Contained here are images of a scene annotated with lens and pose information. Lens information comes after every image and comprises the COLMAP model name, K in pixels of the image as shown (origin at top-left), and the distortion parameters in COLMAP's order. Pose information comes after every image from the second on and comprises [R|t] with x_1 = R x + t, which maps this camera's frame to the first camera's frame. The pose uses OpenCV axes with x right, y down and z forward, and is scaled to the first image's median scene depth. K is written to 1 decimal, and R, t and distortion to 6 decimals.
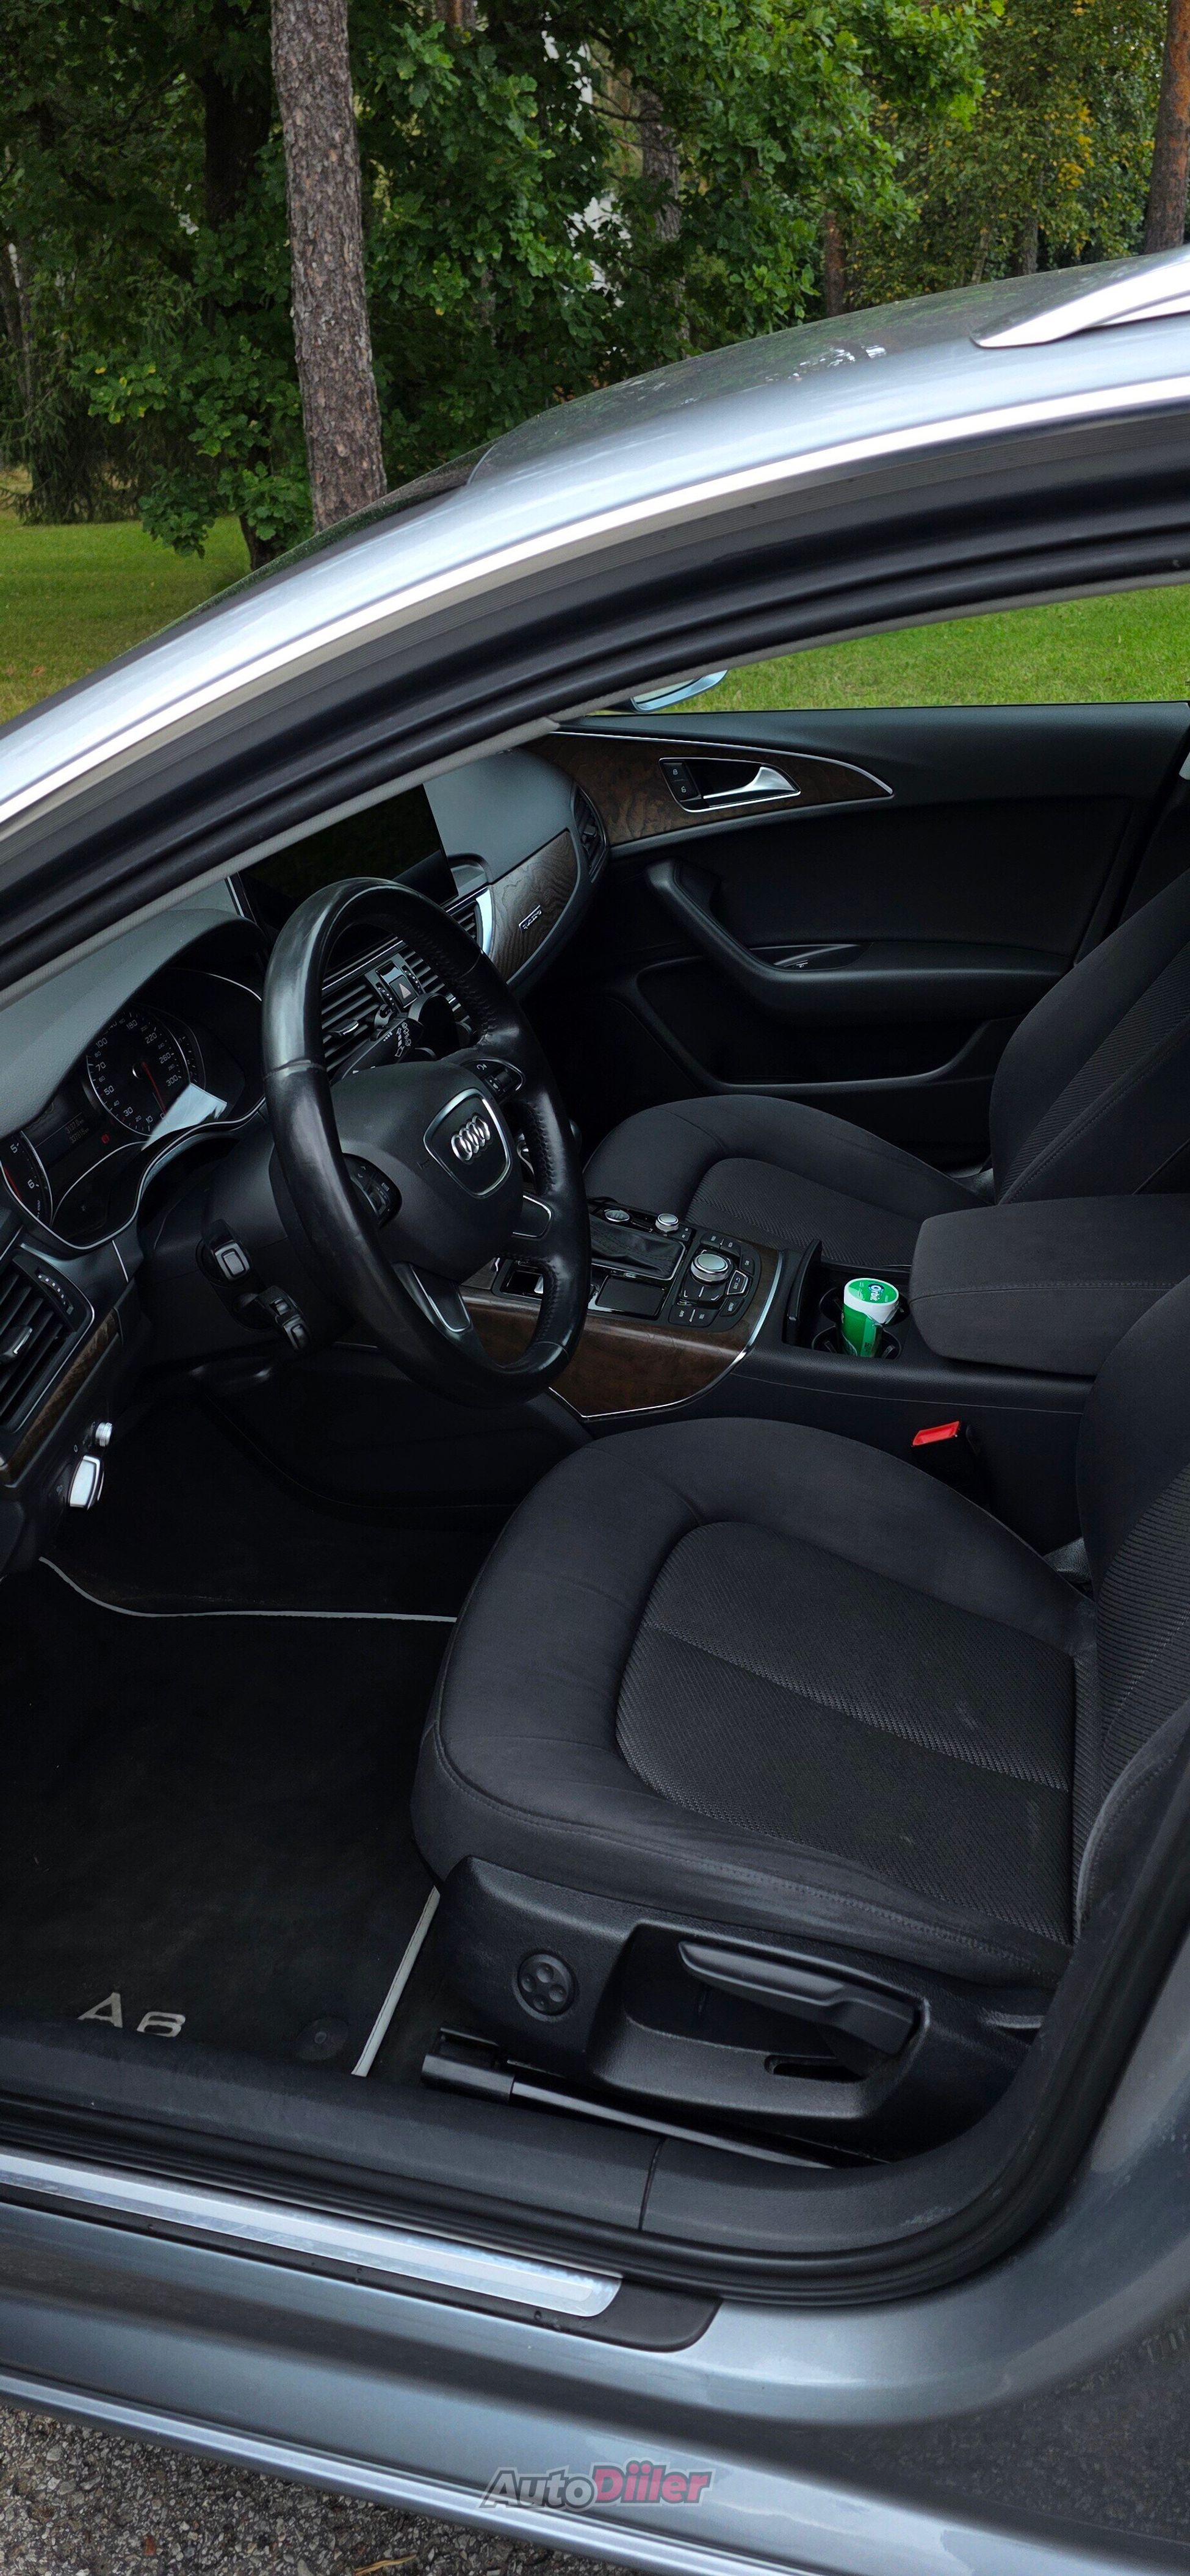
lens RADIAL K [[1721.5, 0, 595.0], [0, 1721.5, 1288.0], [0, 0, 1]] dist [0.081554, -0.075264]
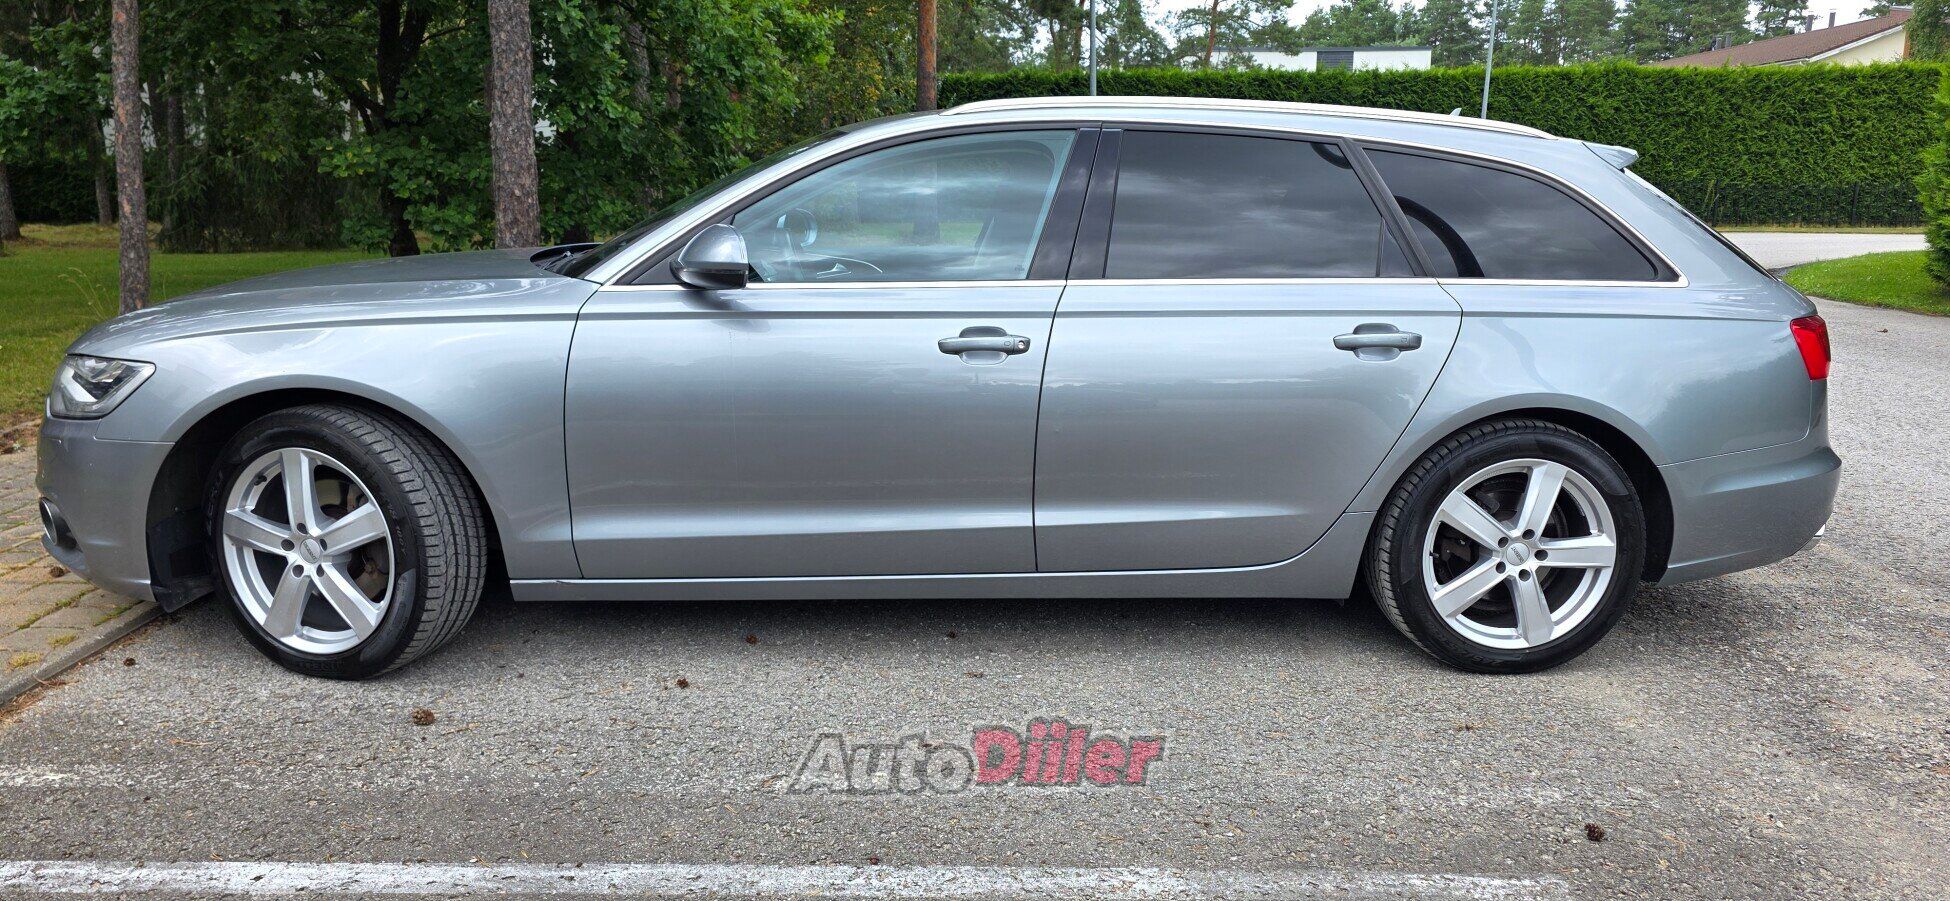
lens RADIAL K [[1274.5, 0, 975.0], [0, 1274.5, 450.5], [0, 0, 1]] dist [0.082626, -0.088367]
pose [[0.949729, -0.013994, 0.312761, -0.088698], [0.102353, 0.957982, -0.267943, 0.150291], [-0.295870, 0.286485, 0.911256, -0.232489]]
